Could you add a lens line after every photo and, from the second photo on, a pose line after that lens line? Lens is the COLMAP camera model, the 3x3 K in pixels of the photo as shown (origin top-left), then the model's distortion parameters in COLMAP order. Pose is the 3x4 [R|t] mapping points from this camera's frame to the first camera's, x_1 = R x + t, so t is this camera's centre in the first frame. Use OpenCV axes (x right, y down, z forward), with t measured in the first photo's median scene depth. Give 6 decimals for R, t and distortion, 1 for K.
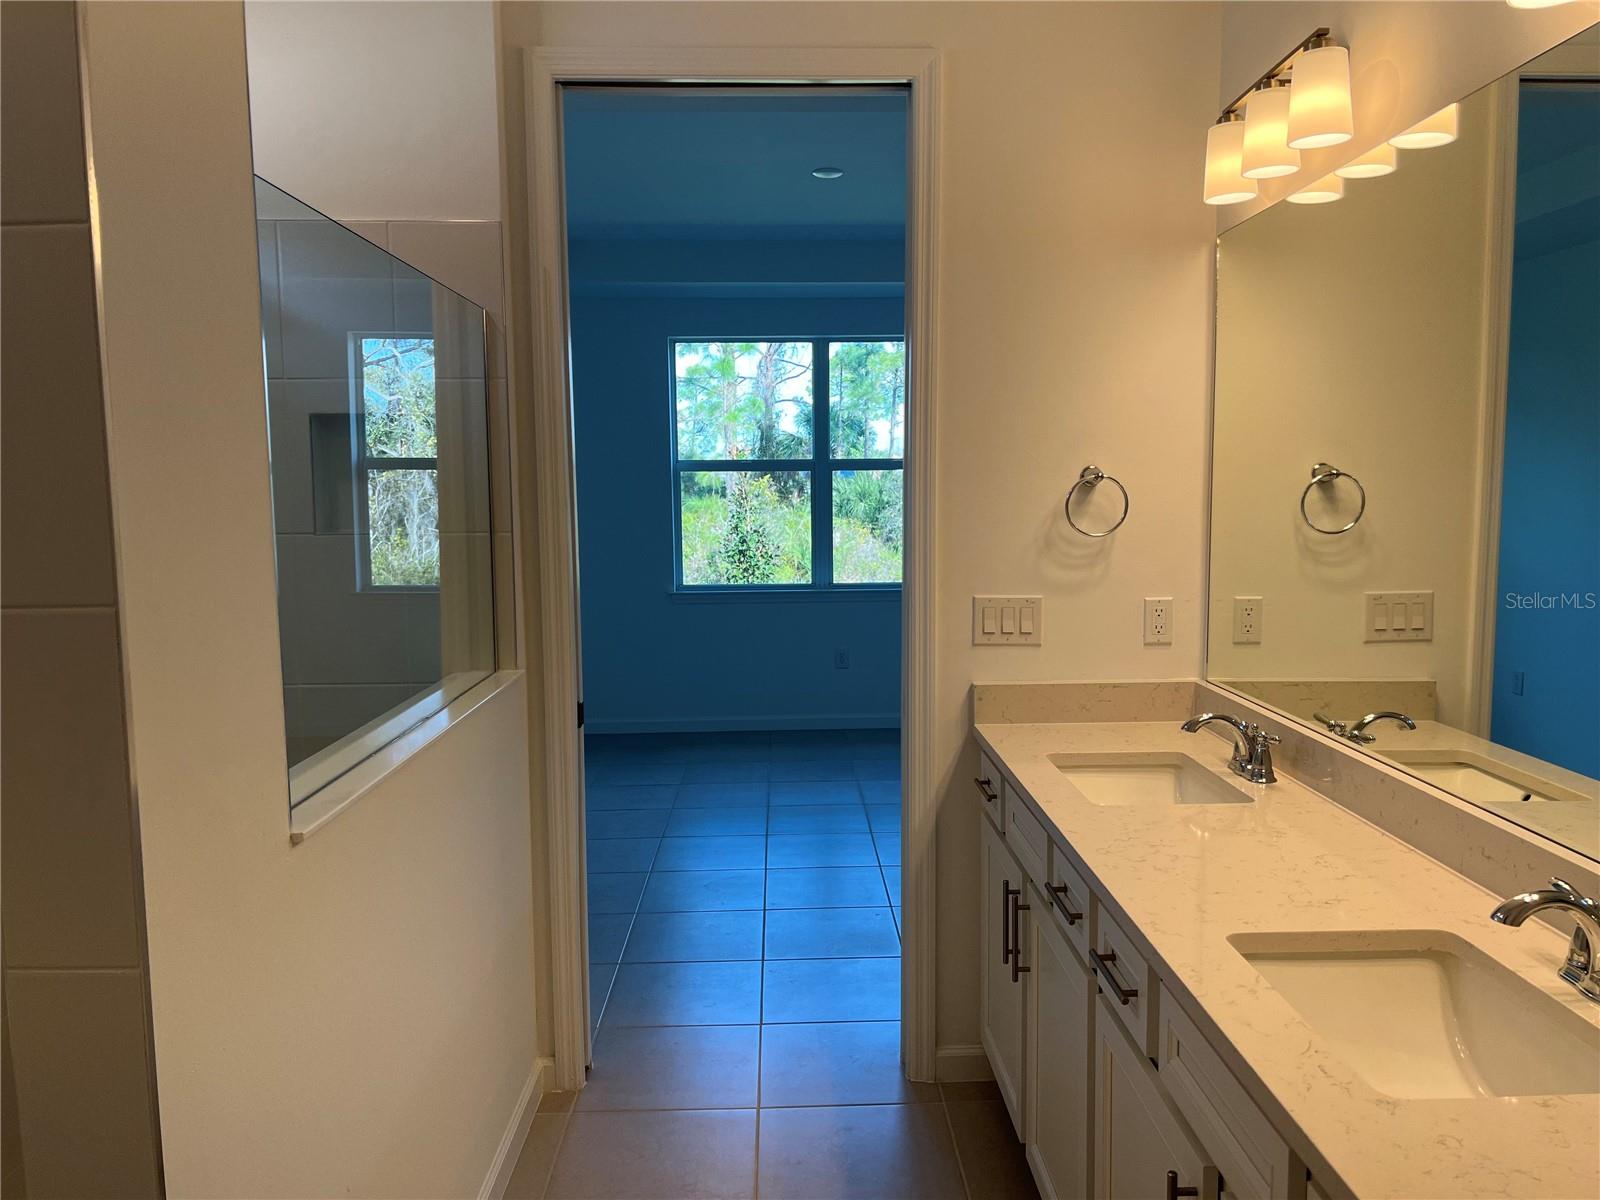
lens RADIAL K [[1201.2, 0, 800.6], [0, 1201.2, 603.3], [0, 0, 1]] dist [0.104503, -0.141369]
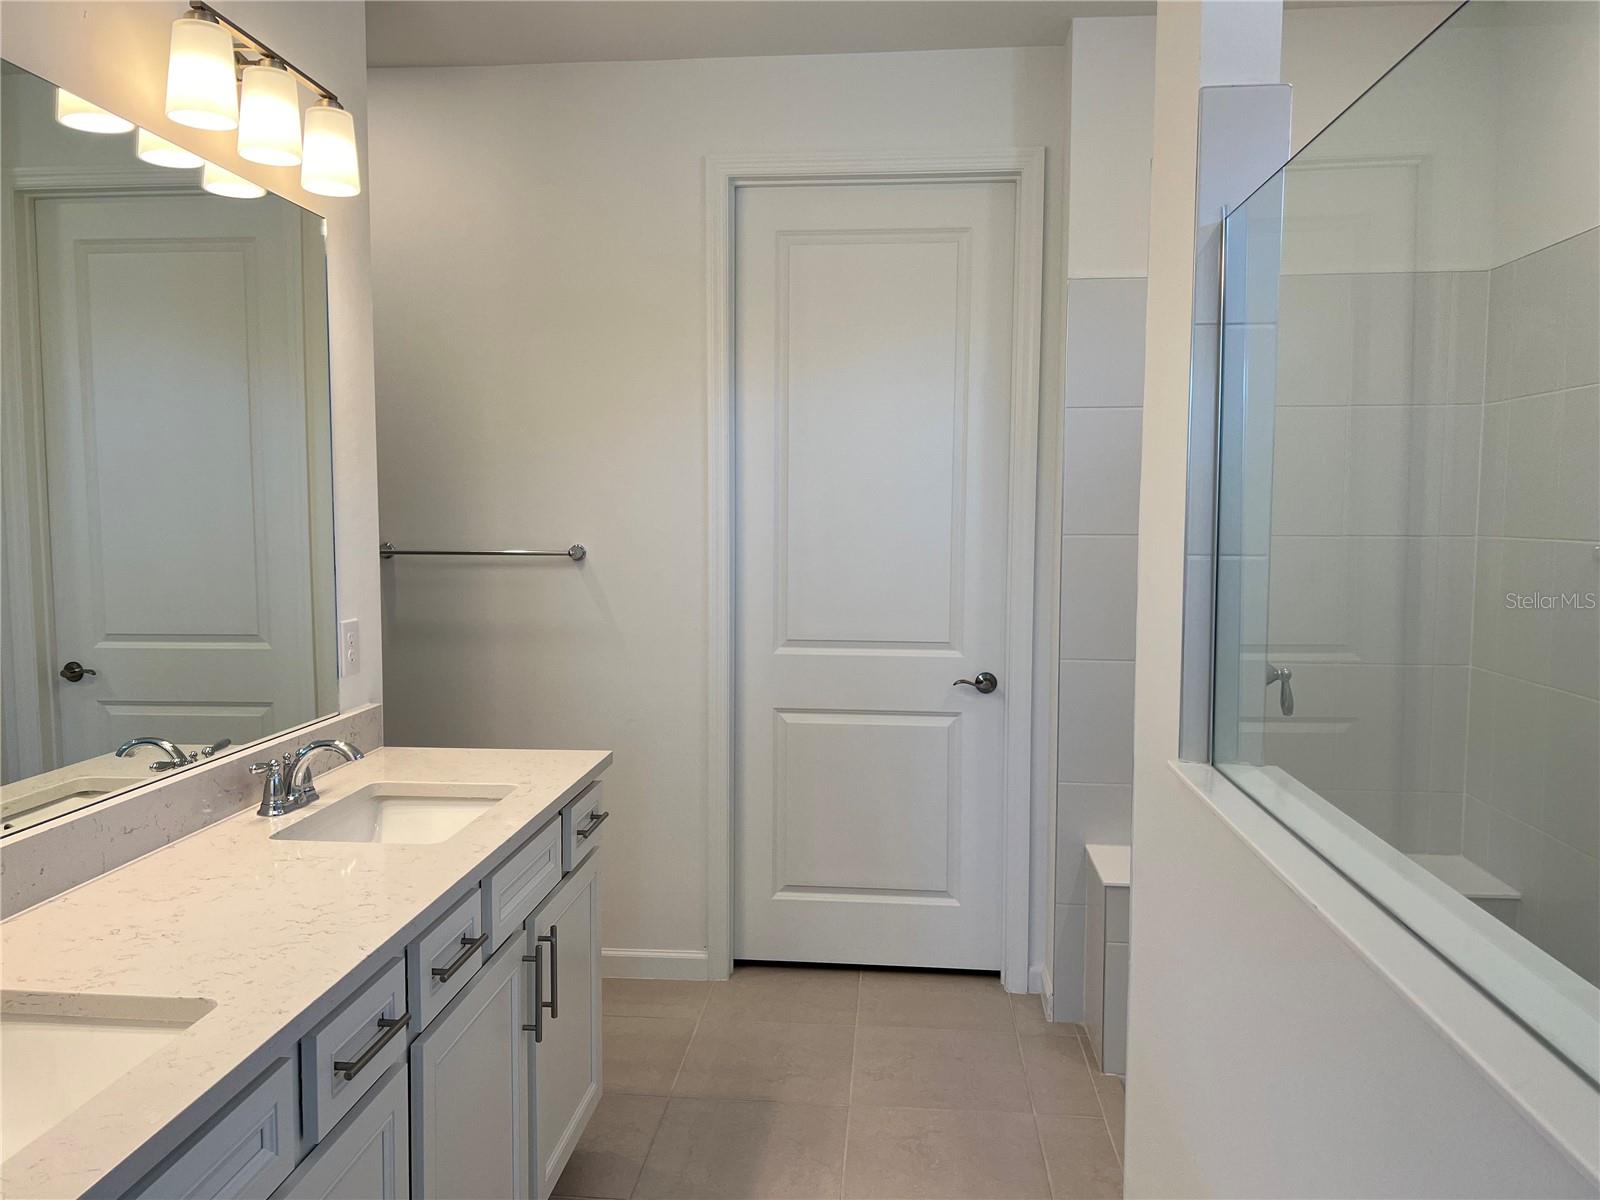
lens RADIAL K [[1201.2, 0, 800.6], [0, 1201.2, 603.3], [0, 0, 1]] dist [0.104503, -0.141369]
pose [[-0.992162, -0.003763, 0.124899, -0.155471], [0.020146, 0.981653, 0.189609, -0.175640], [-0.123321, 0.190639, -0.973883, 1.845717]]
